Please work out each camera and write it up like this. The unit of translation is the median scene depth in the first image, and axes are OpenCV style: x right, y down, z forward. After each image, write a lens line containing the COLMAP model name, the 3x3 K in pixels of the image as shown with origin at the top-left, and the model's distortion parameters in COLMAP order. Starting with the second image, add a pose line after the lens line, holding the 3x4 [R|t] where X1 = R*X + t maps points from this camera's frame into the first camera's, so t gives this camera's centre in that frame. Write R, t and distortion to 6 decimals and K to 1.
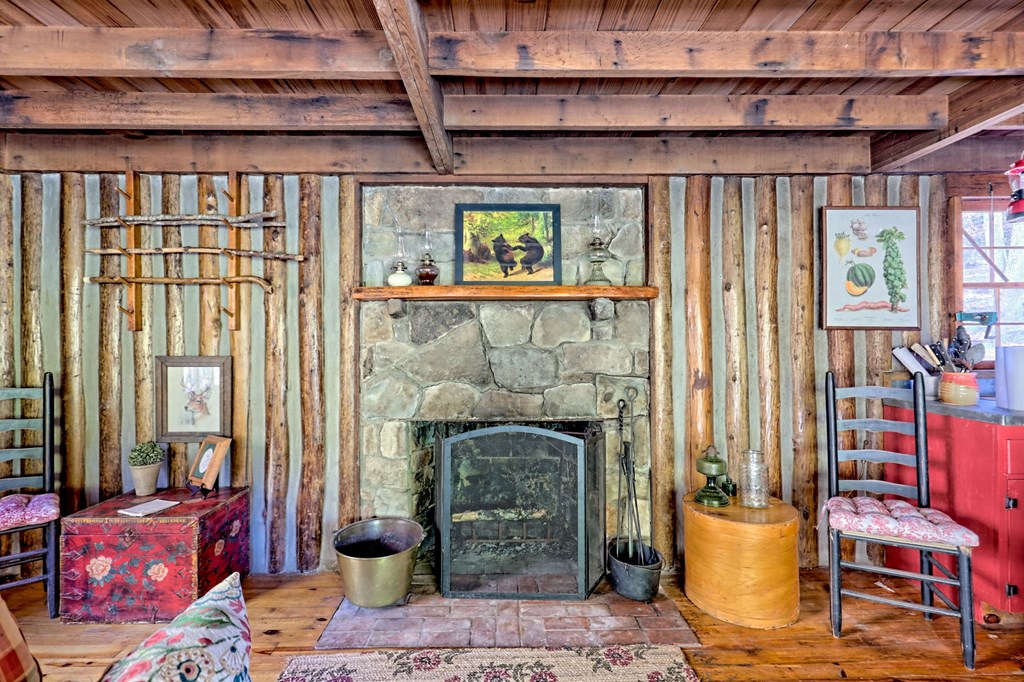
lens RADIAL K [[466.3, 0, 507.4], [0, 466.3, 336.2], [0, 0, 1]] dist [0.001536, 0.000161]
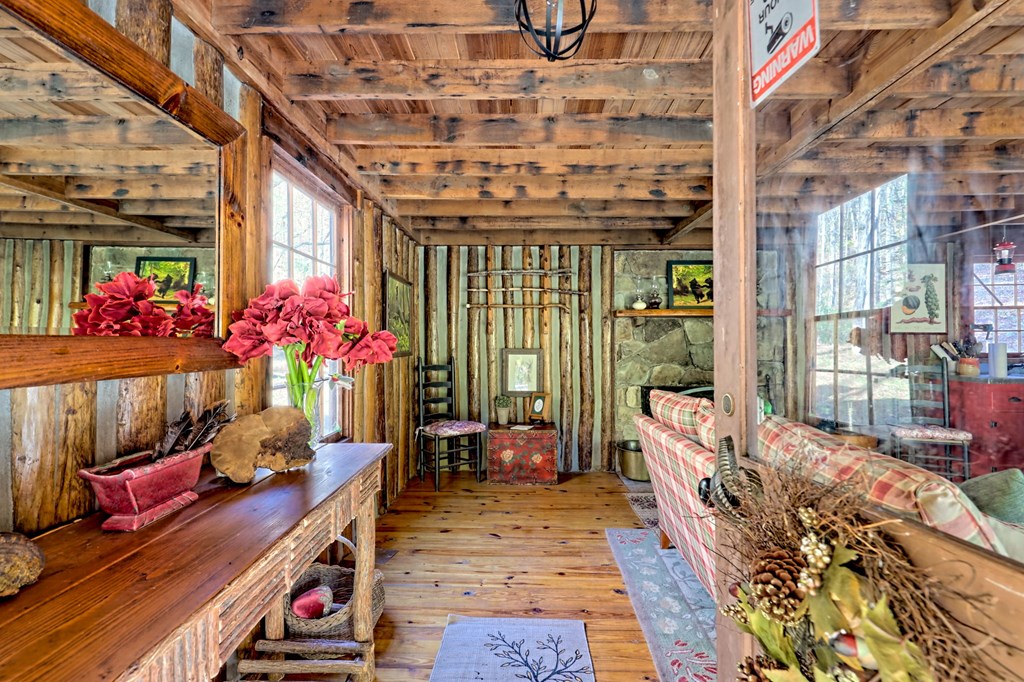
lens RADIAL K [[466.3, 0, 515.1], [0, 466.3, 340.6], [0, 0, 1]] dist [0.001536, 0.000161]
pose [[0.999077, 0.002492, -0.042883, -0.613469], [-0.002499, 0.999997, -0.000120, 0.012967], [0.042882, 0.000227, 0.999080, -0.763836]]
